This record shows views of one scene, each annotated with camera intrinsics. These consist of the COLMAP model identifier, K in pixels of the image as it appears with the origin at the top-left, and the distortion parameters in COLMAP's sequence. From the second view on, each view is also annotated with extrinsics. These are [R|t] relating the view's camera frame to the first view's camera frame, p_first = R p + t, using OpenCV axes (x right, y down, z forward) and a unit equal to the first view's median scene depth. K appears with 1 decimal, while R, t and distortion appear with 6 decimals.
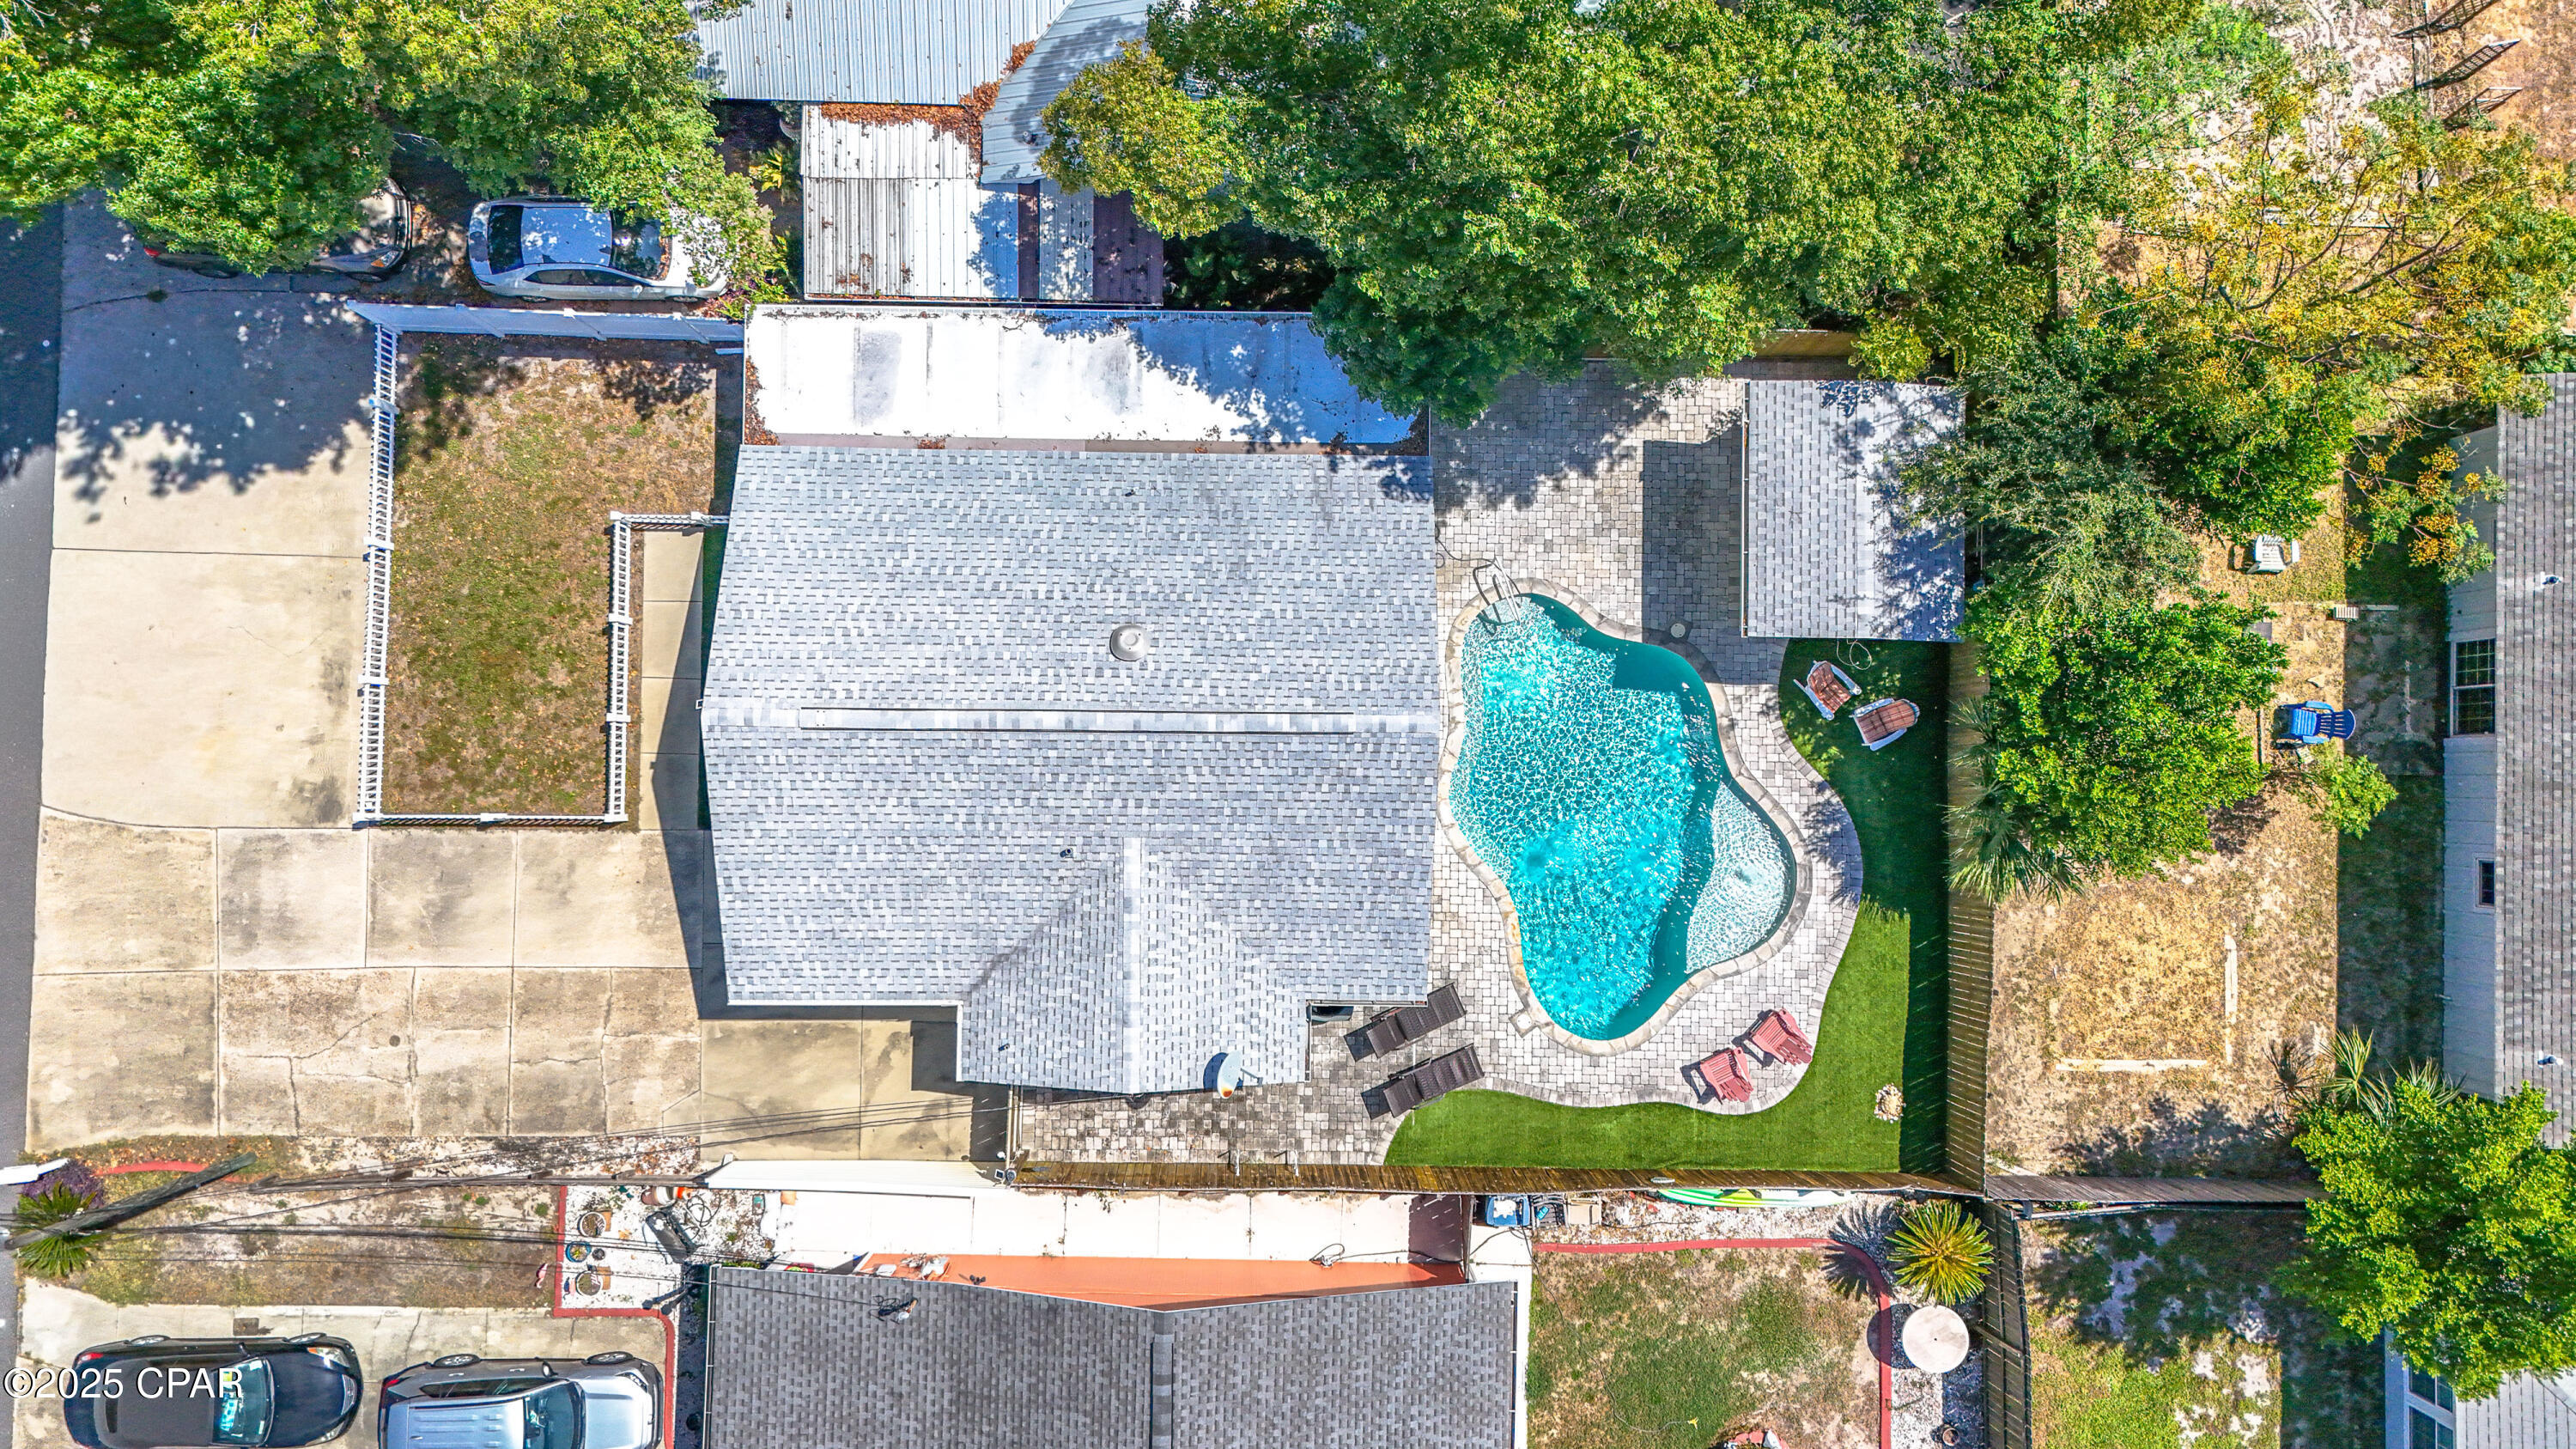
lens RADIAL K [[1898.5, 0, 1281.5], [0, 1898.5, 729.6], [0, 0, 1]] dist [0.081508, -0.077976]
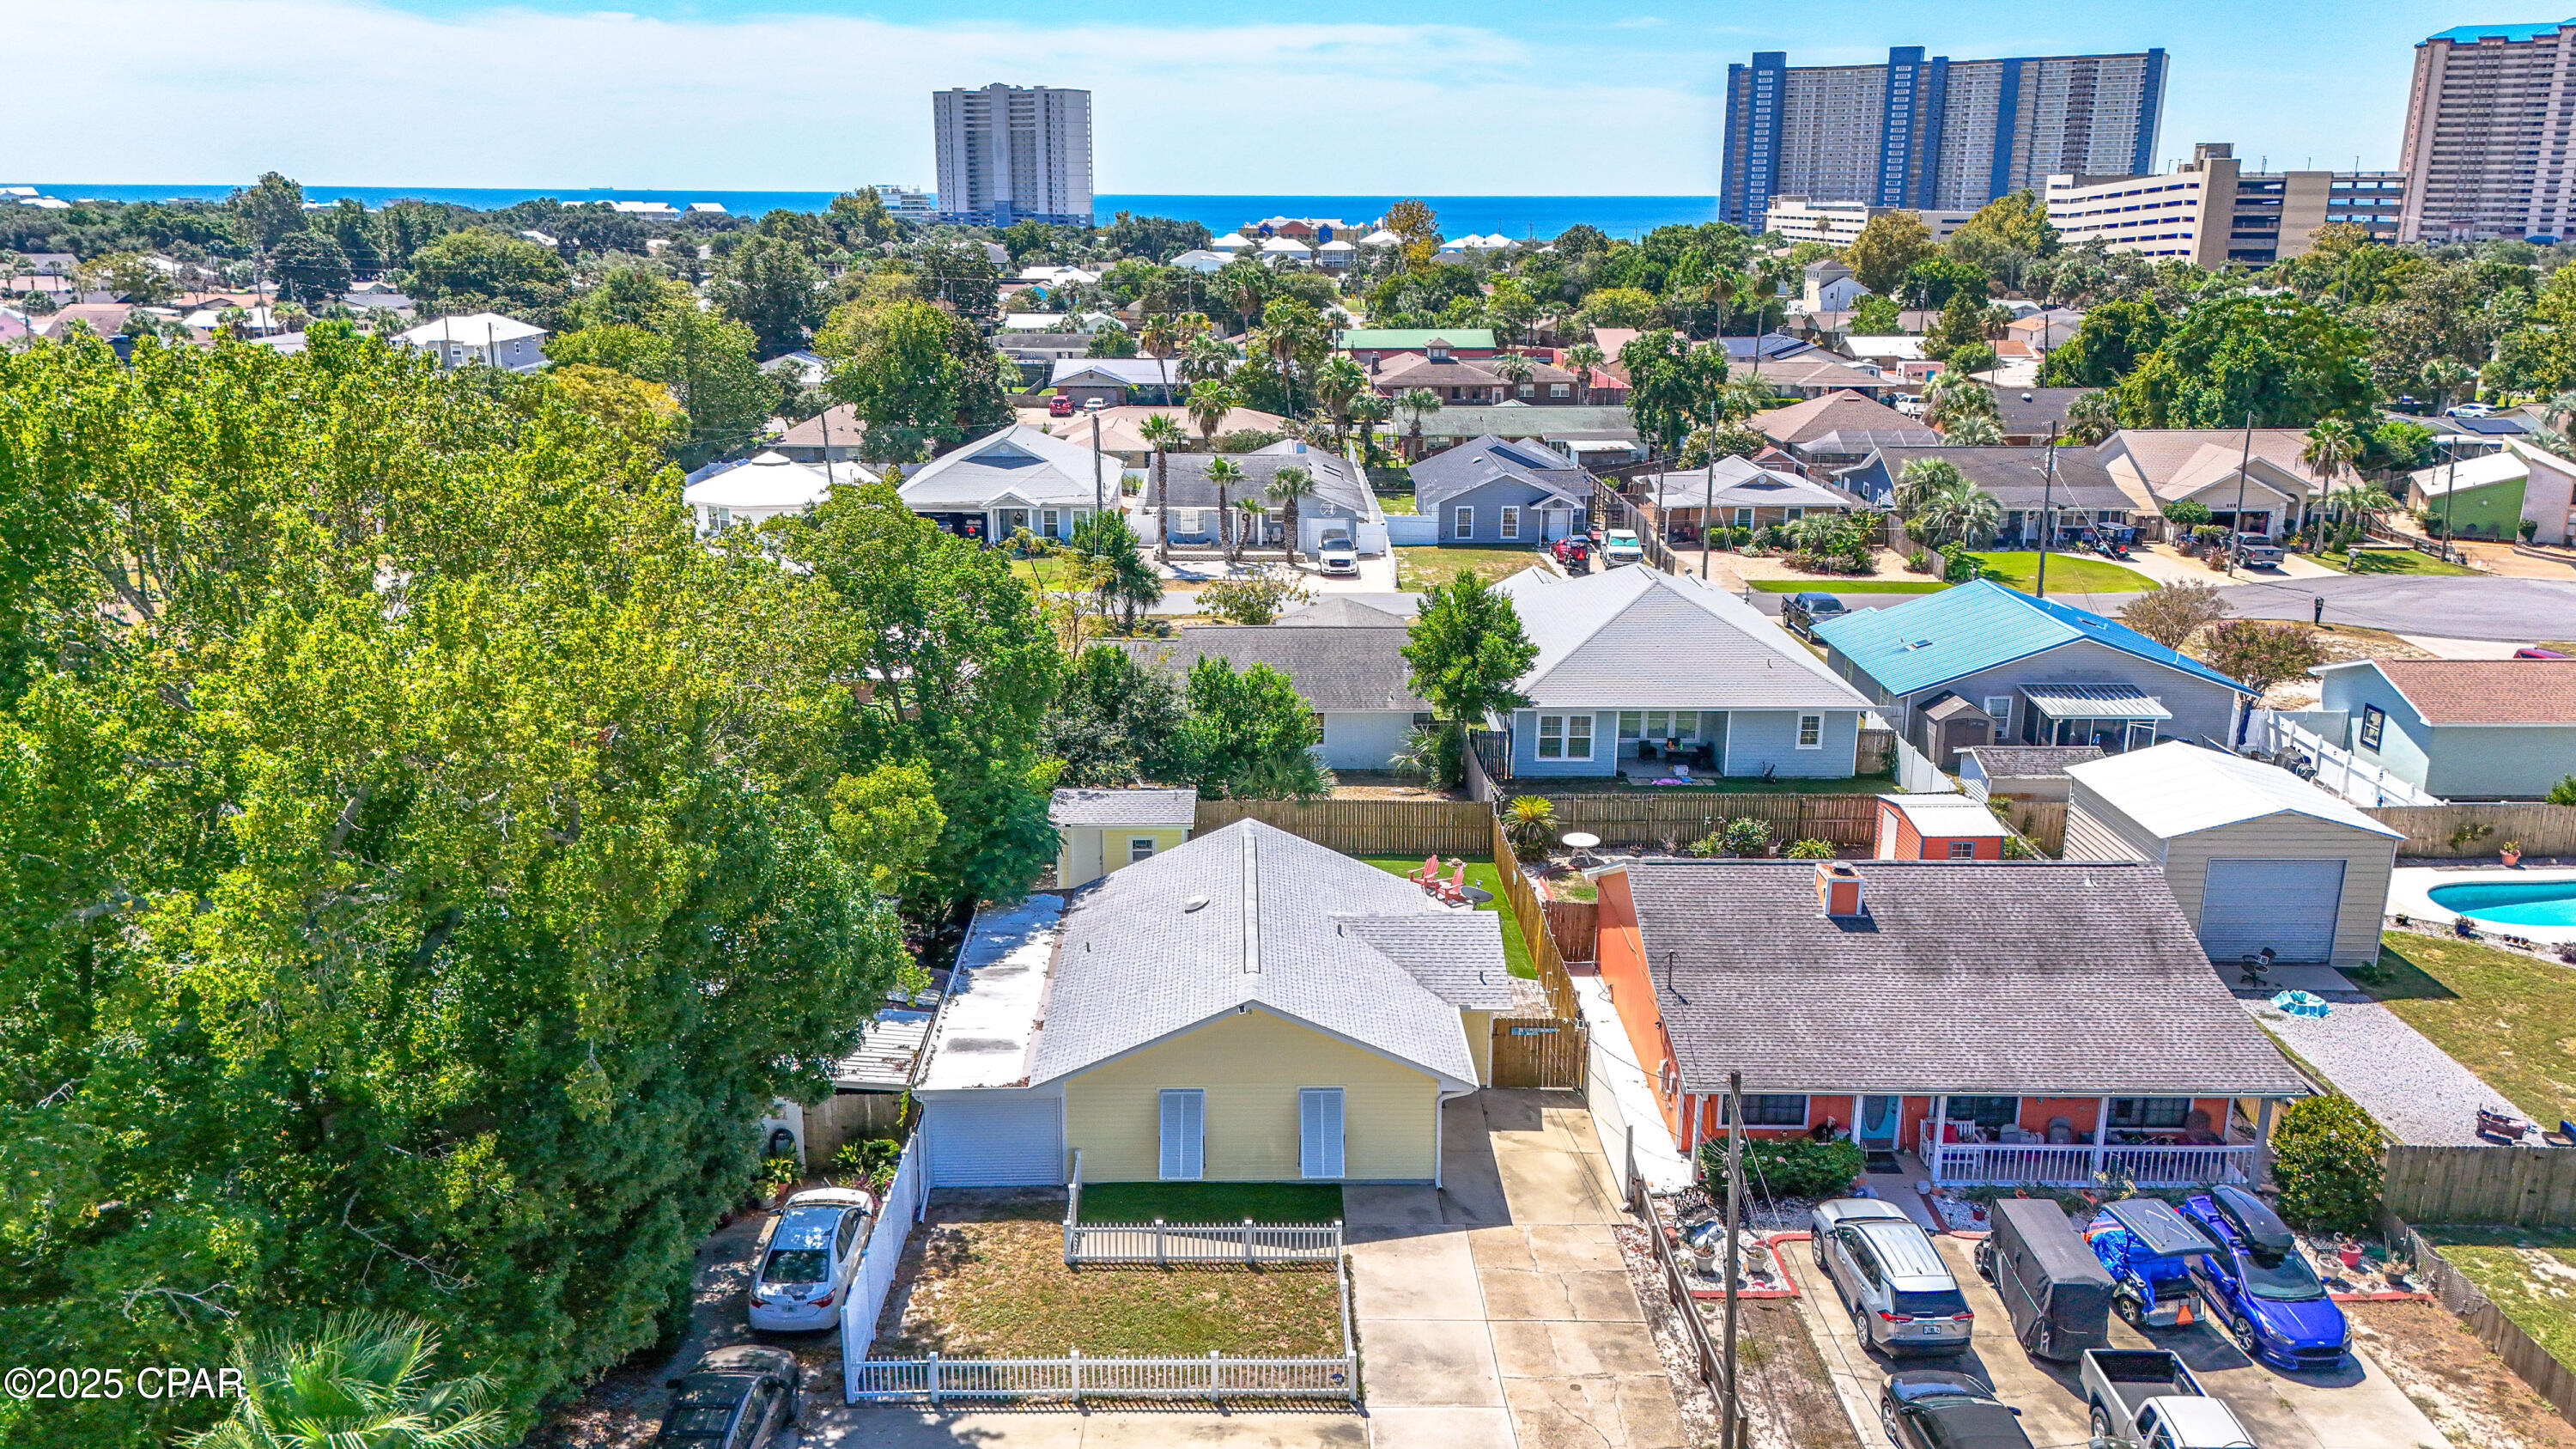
lens RADIAL K [[1898.5, 0, 1290.5], [0, 1898.5, 718.8], [0, 0, 1]] dist [0.081508, -0.077976]
pose [[-0.036991, -0.282864, 0.958447, -1.313813], [0.998760, 0.021515, 0.044896, -0.039345], [-0.033321, 0.958919, 0.281717, 0.389312]]
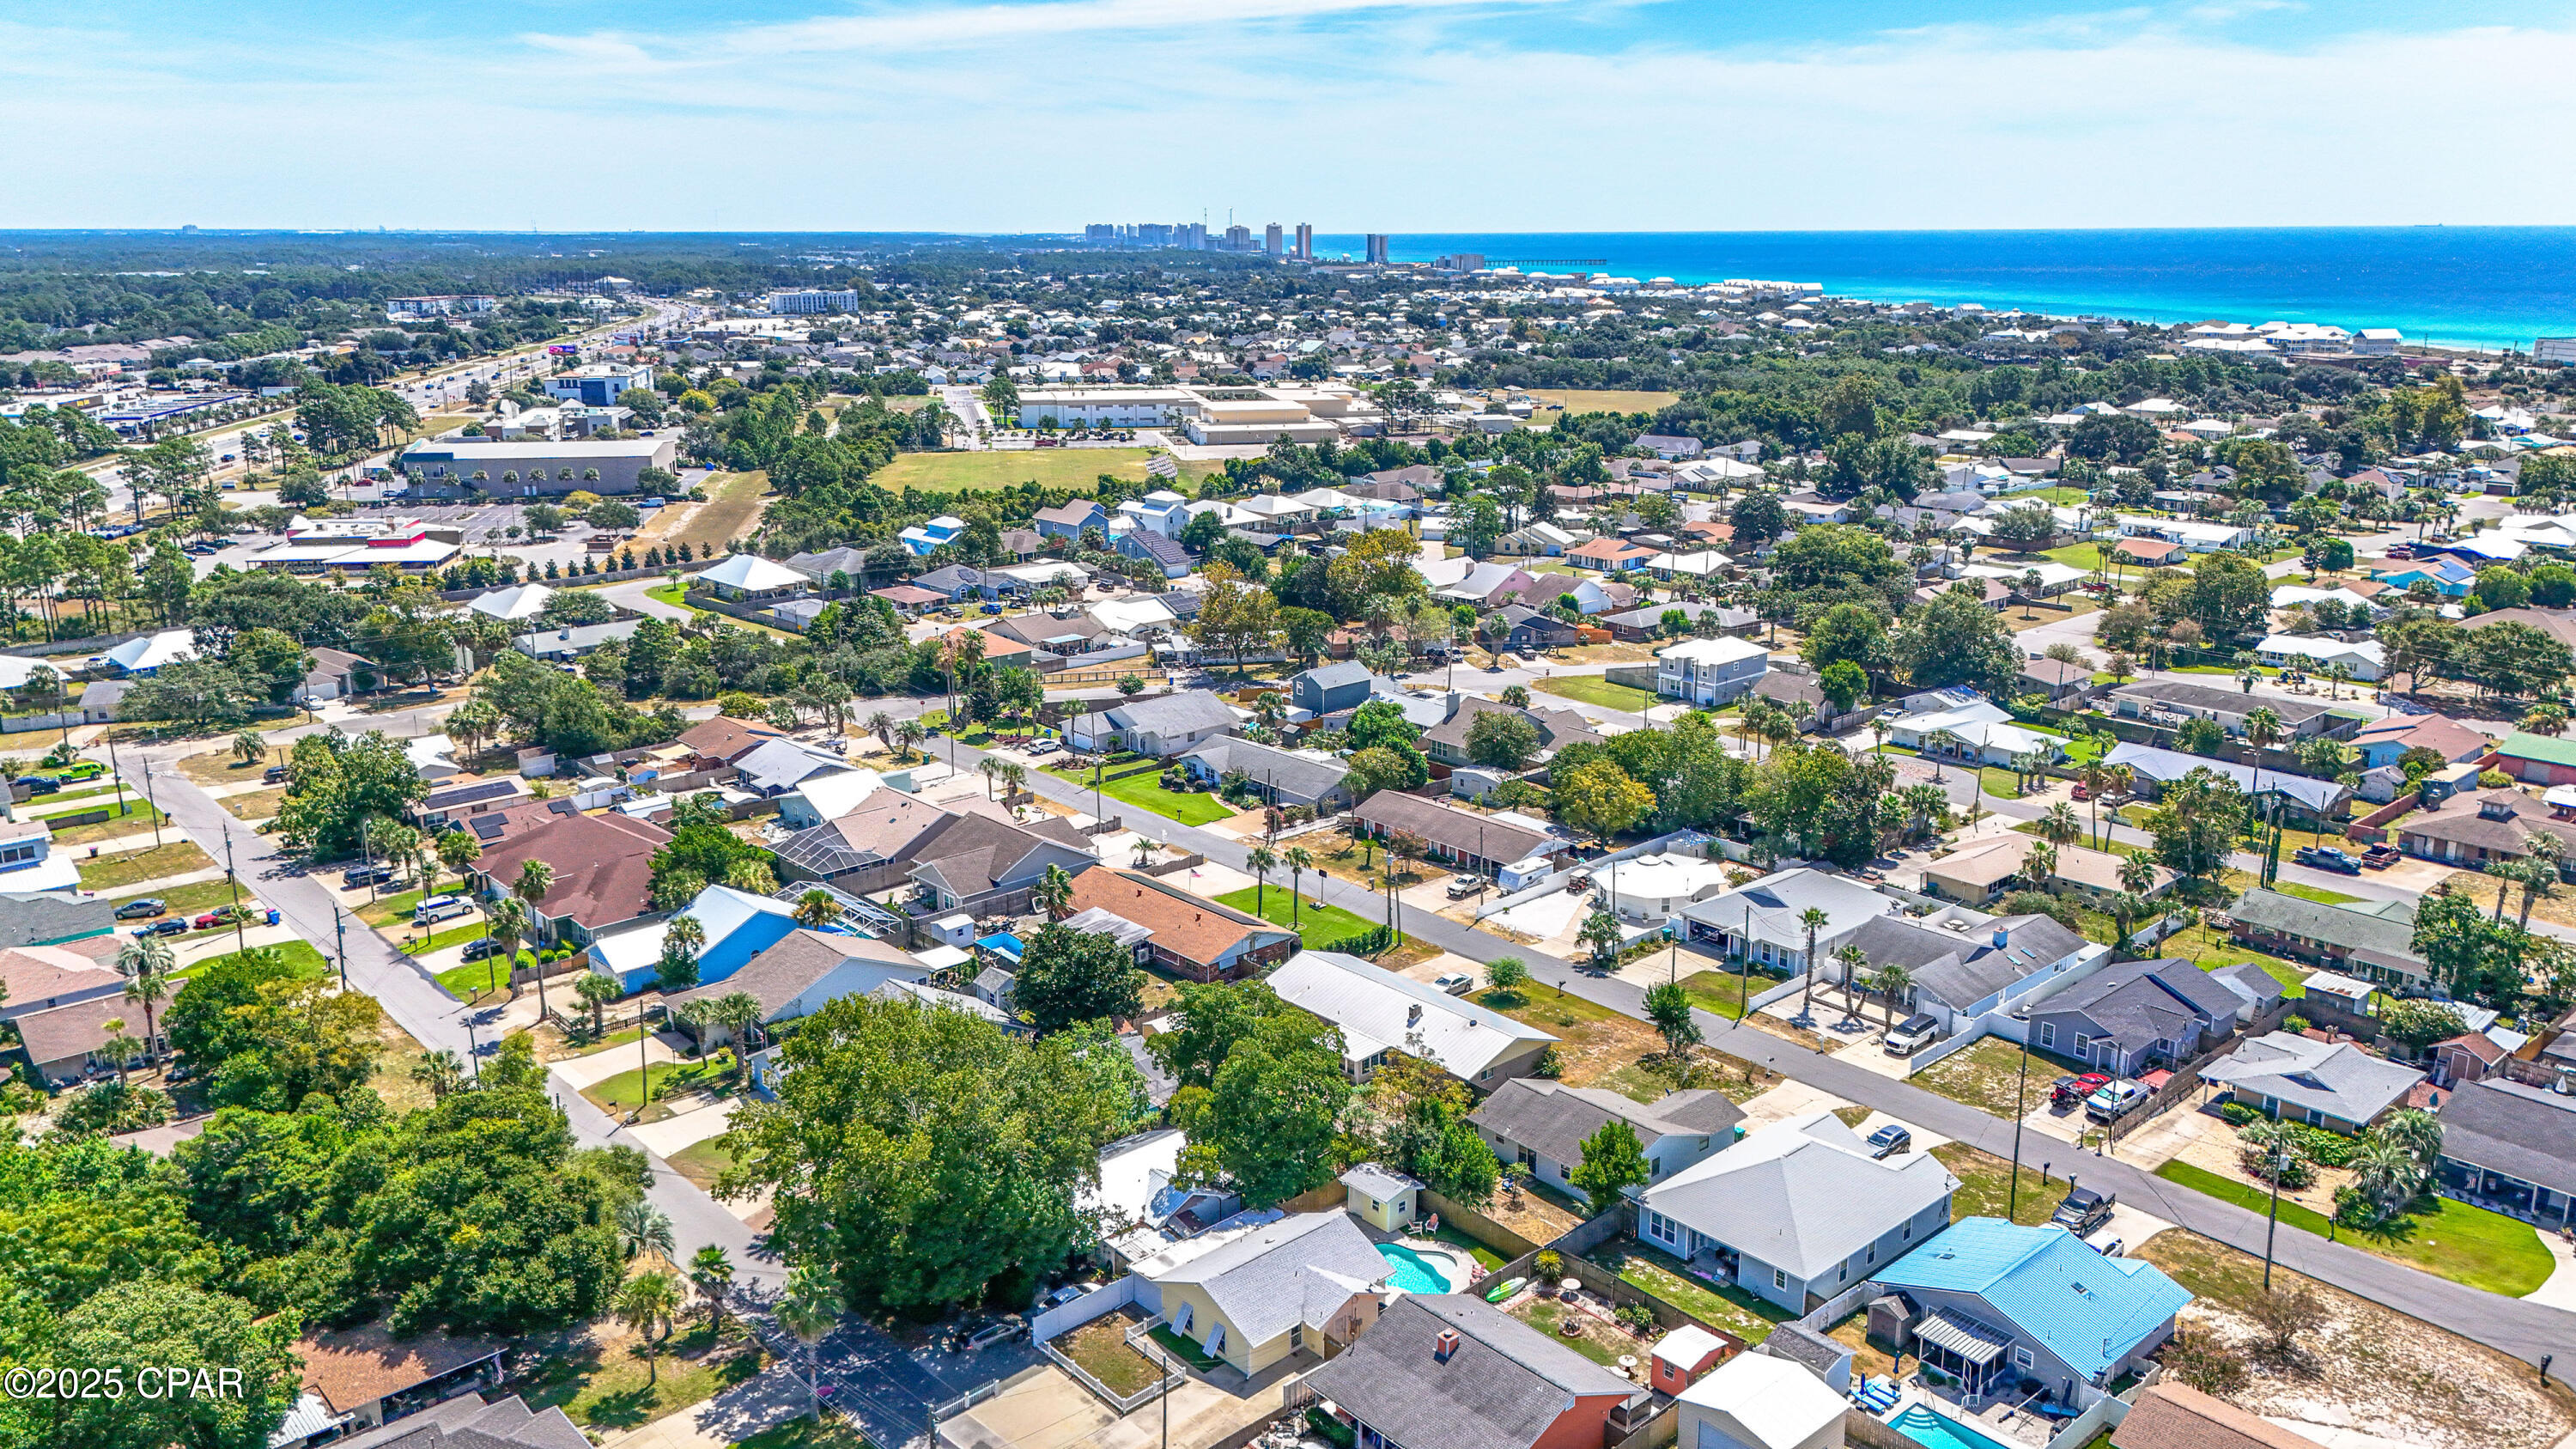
lens RADIAL K [[1898.5, 0, 1285.1], [0, 1898.5, 724.6], [0, 0, 1]] dist [0.081508, -0.077976]
pose [[0.731793, -0.194894, 0.653066, -2.090702], [0.681522, 0.212614, -0.700230, 2.154138], [-0.002380, 0.957503, 0.288414, -0.957309]]
